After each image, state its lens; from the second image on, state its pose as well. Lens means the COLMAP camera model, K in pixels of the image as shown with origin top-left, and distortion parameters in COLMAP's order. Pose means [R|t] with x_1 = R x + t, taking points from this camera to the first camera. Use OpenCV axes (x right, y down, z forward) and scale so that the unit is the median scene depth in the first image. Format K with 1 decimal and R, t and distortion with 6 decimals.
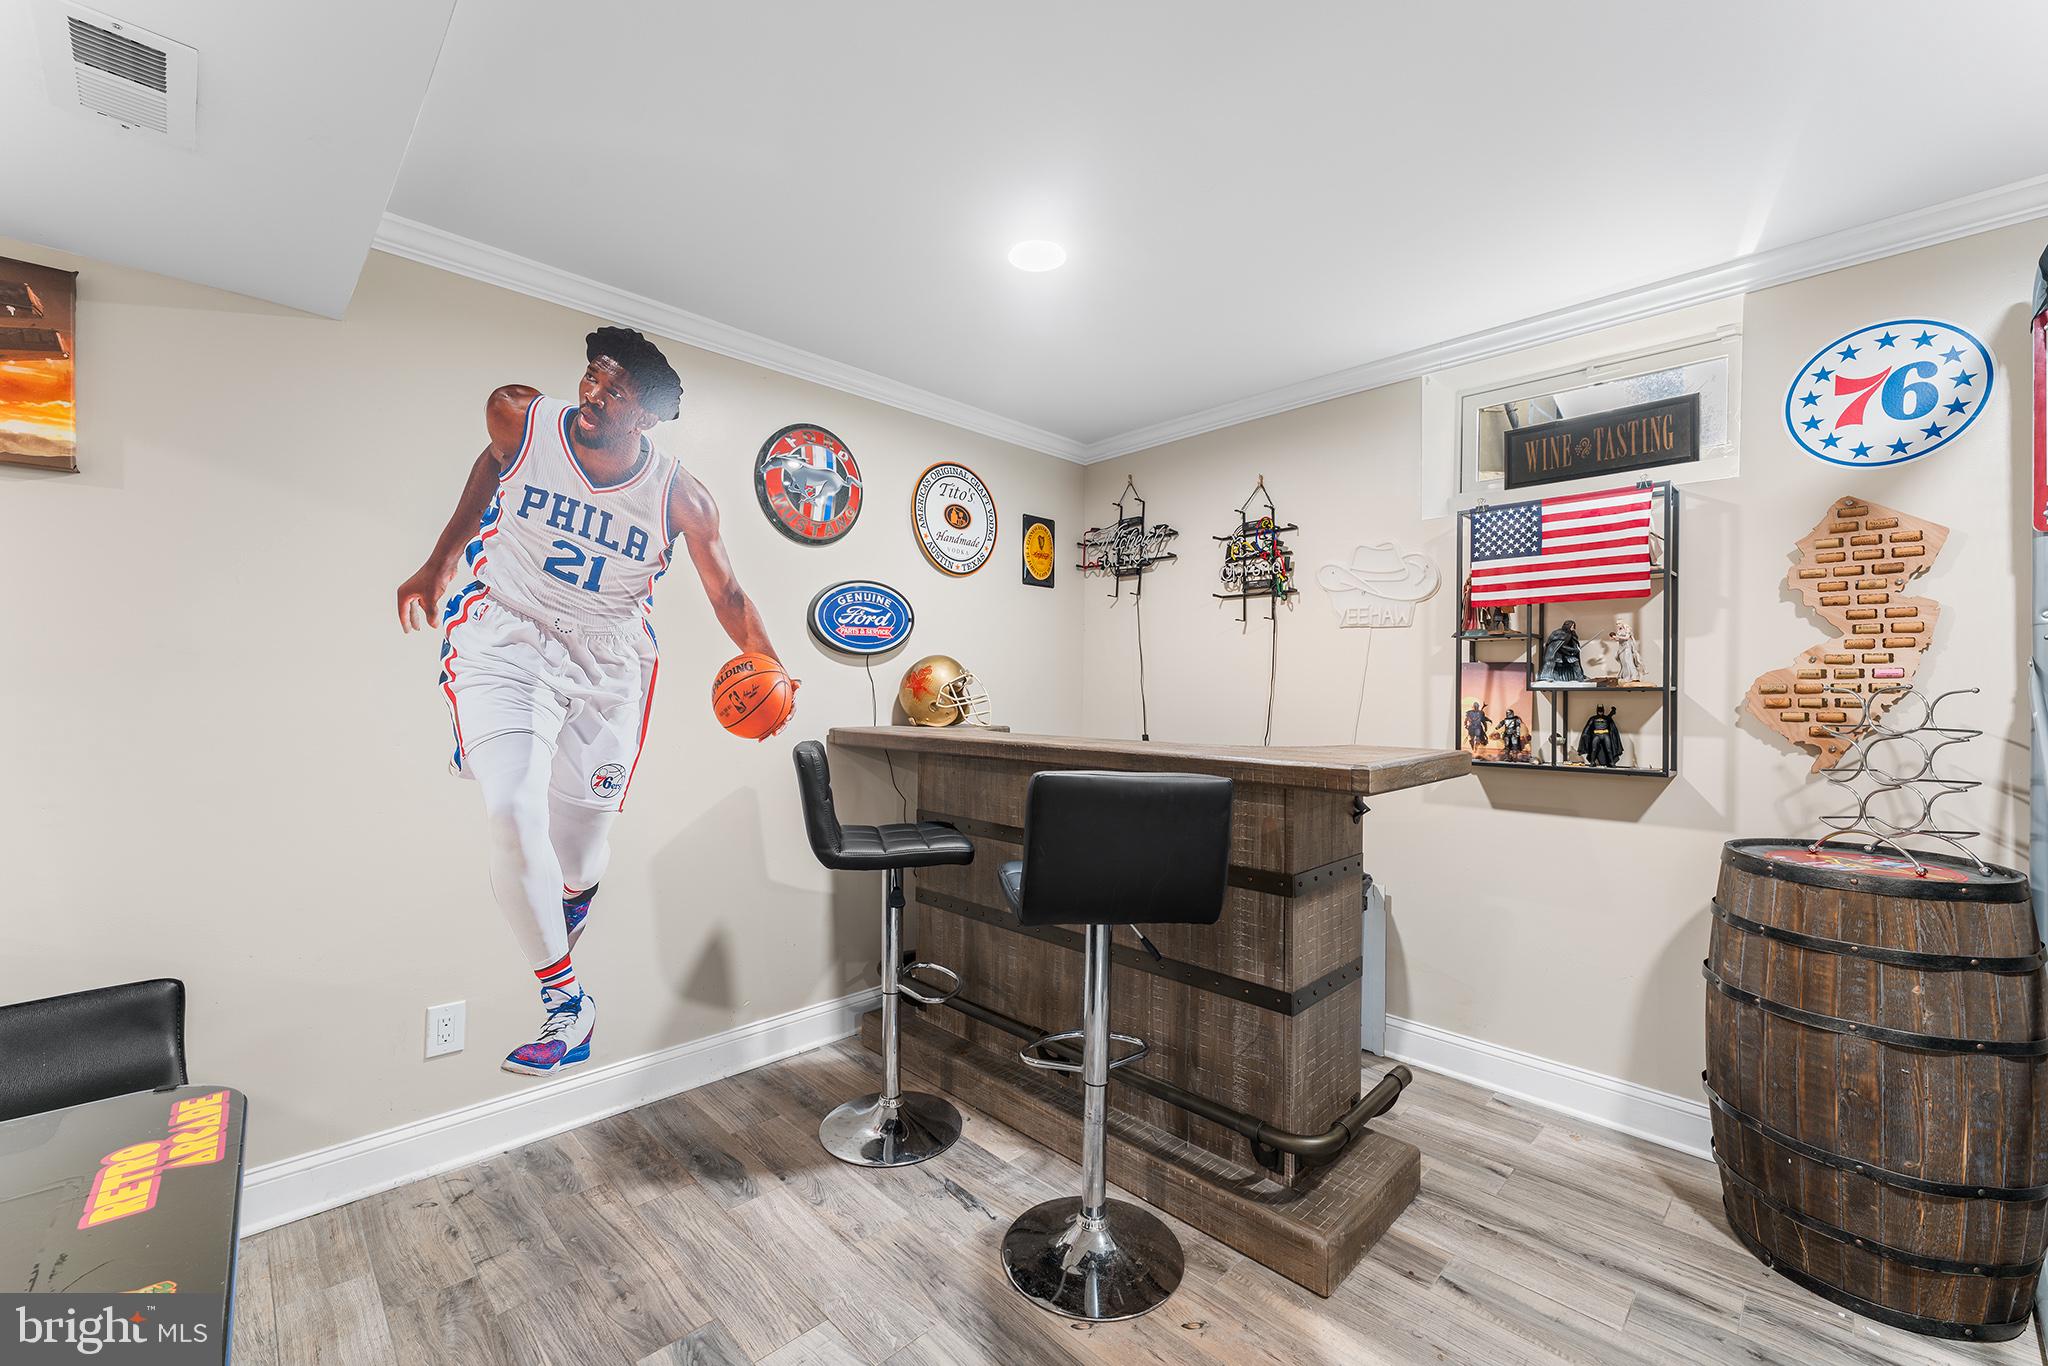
lens RADIAL K [[829.4, 0, 1021.3], [0, 829.4, 686.9], [0, 0, 1]] dist [0.001495, 0.000069]
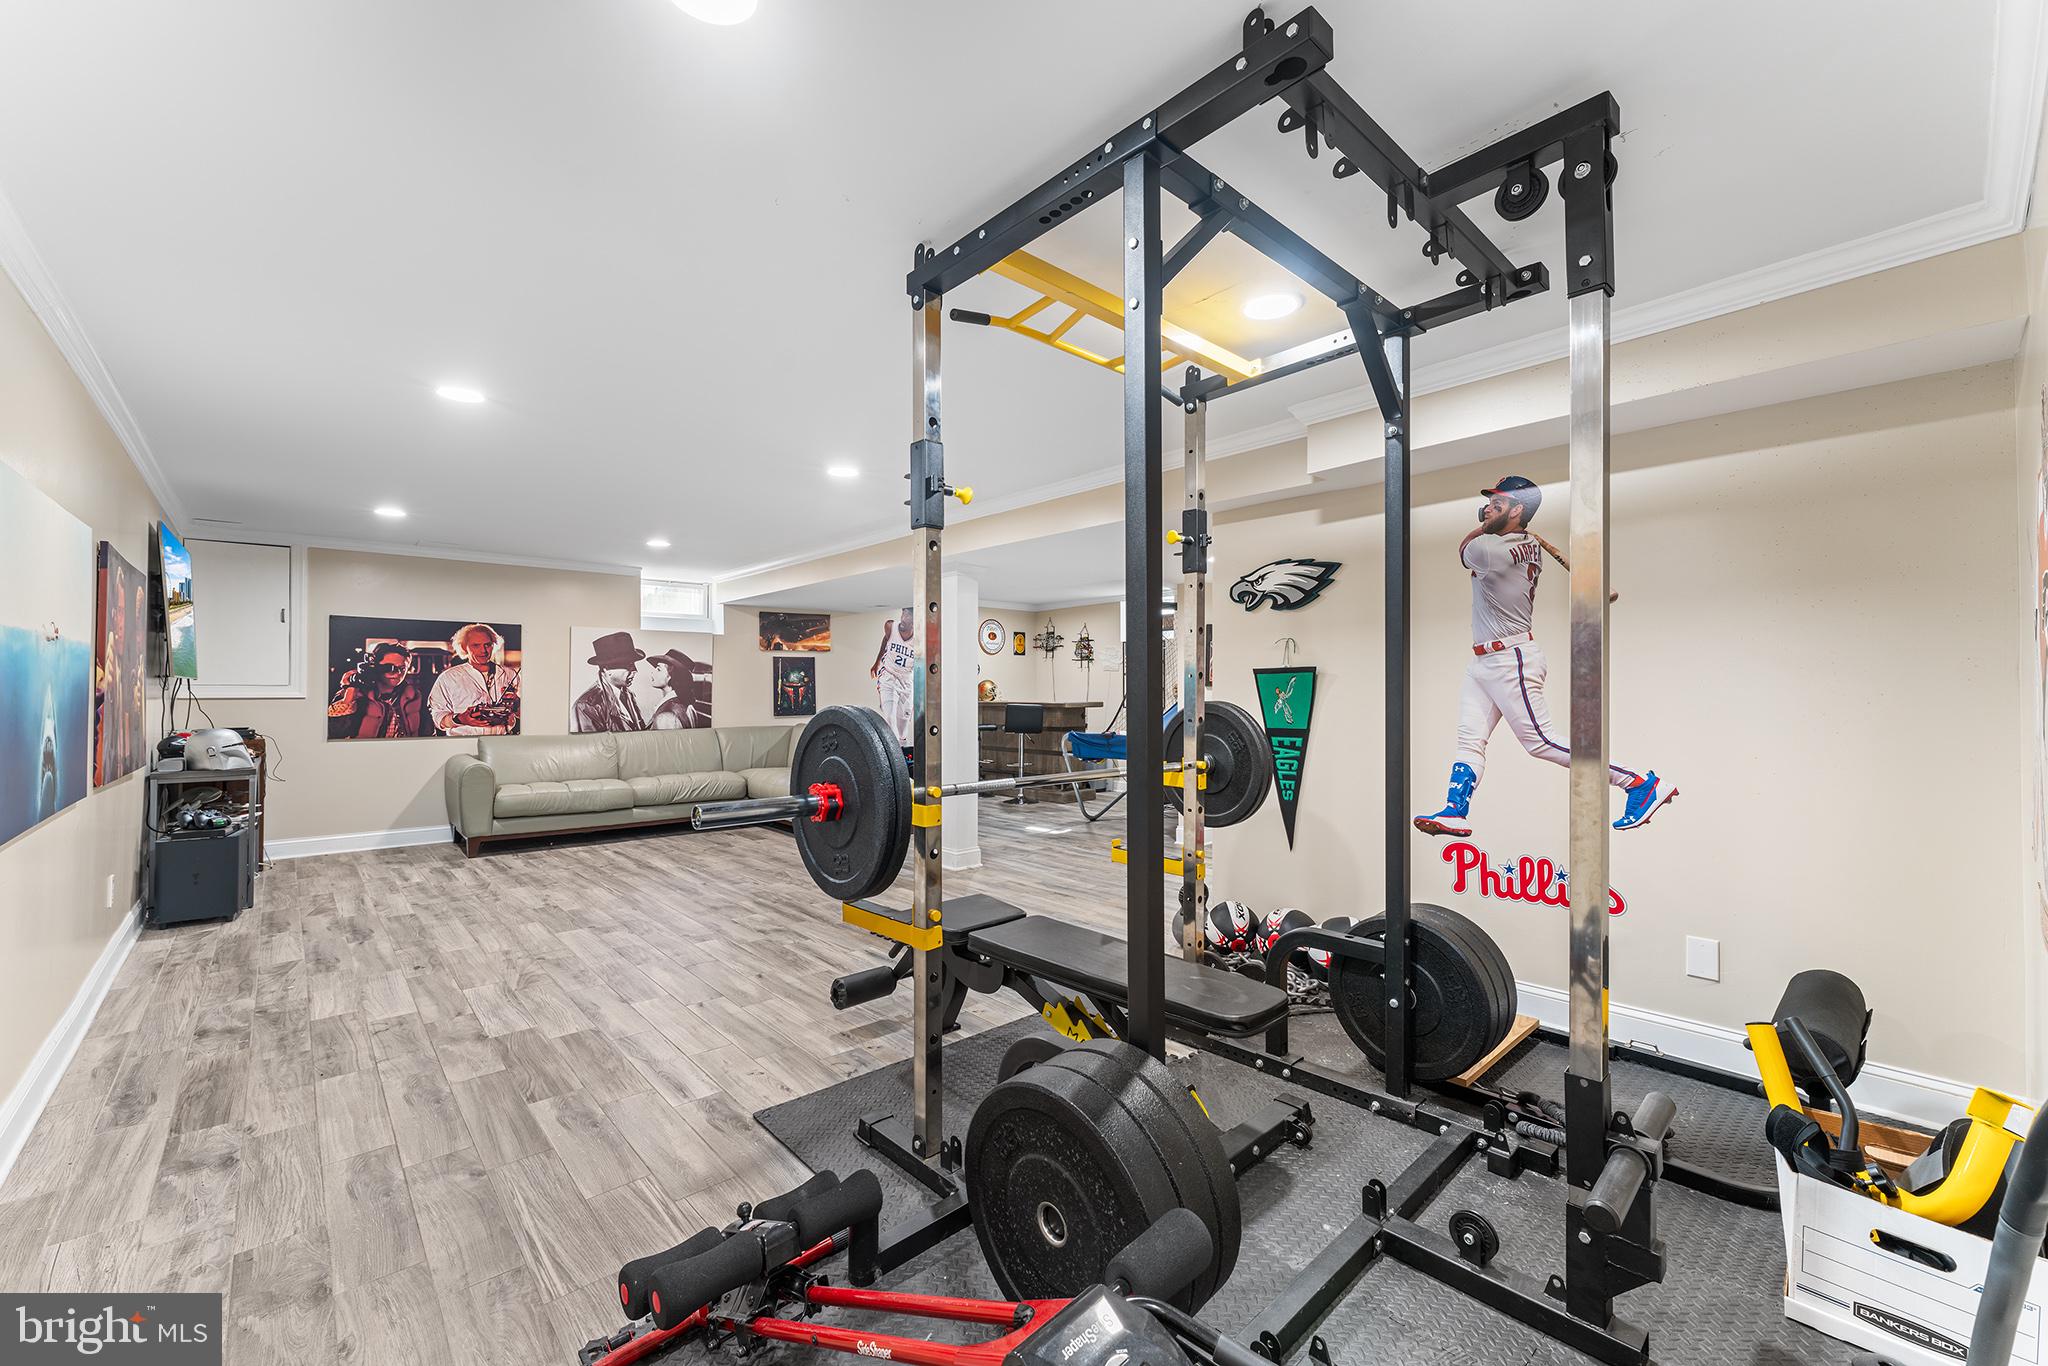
lens RADIAL K [[829.4, 0, 1026.9], [0, 829.4, 683.1], [0, 0, 1]] dist [0.001495, 0.000069]
pose [[0.999509, -0.010009, -0.029682, 0.153246], [0.009951, 0.999948, -0.002091, -0.015778], [0.029701, 0.001794, 0.999557, -2.254627]]
